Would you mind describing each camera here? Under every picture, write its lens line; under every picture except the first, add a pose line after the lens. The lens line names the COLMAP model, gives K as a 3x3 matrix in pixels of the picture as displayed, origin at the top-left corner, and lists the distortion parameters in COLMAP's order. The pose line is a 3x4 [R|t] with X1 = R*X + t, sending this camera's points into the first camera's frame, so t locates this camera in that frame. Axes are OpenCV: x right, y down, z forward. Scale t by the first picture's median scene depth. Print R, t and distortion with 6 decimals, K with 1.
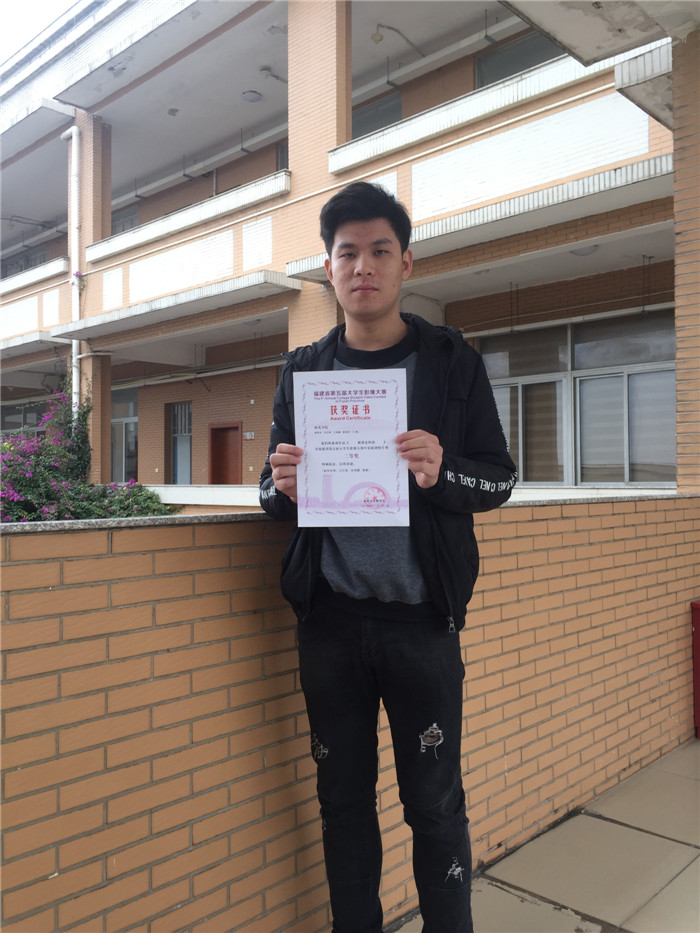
lens RADIAL K [[796.8, 0, 356.5], [0, 796.8, 458.9], [0, 0, 1]] dist [0.062536, -0.110663]
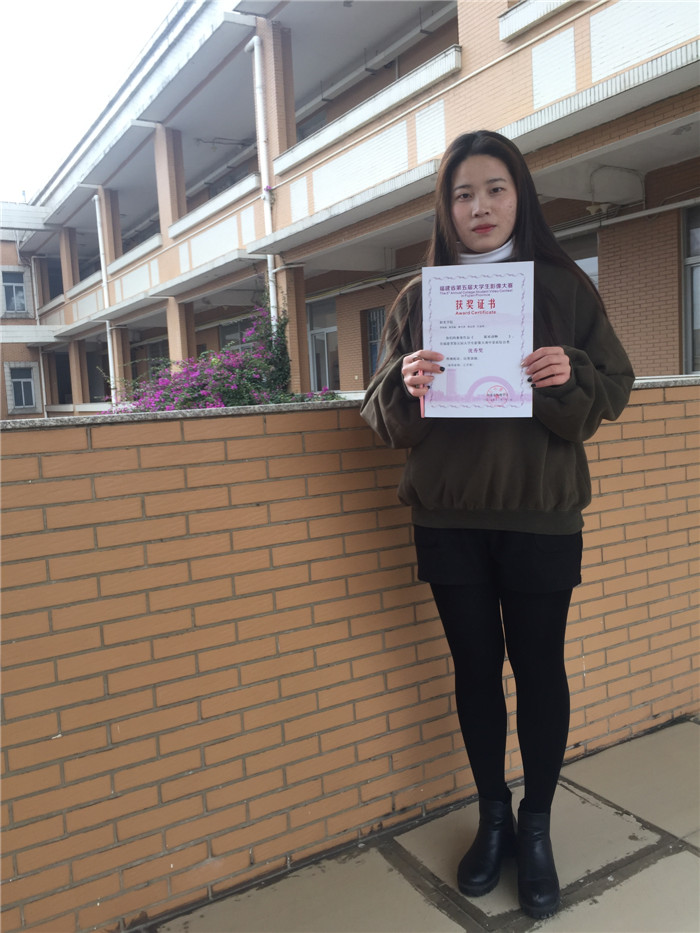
lens RADIAL K [[796.8, 0, 342.5], [0, 796.8, 464.1], [0, 0, 1]] dist [0.062536, -0.110663]
pose [[0.959863, -0.019363, -0.279801, 0.132522], [0.054561, 0.991447, 0.118561, 0.013806], [0.275112, -0.129068, 0.952709, 0.038697]]
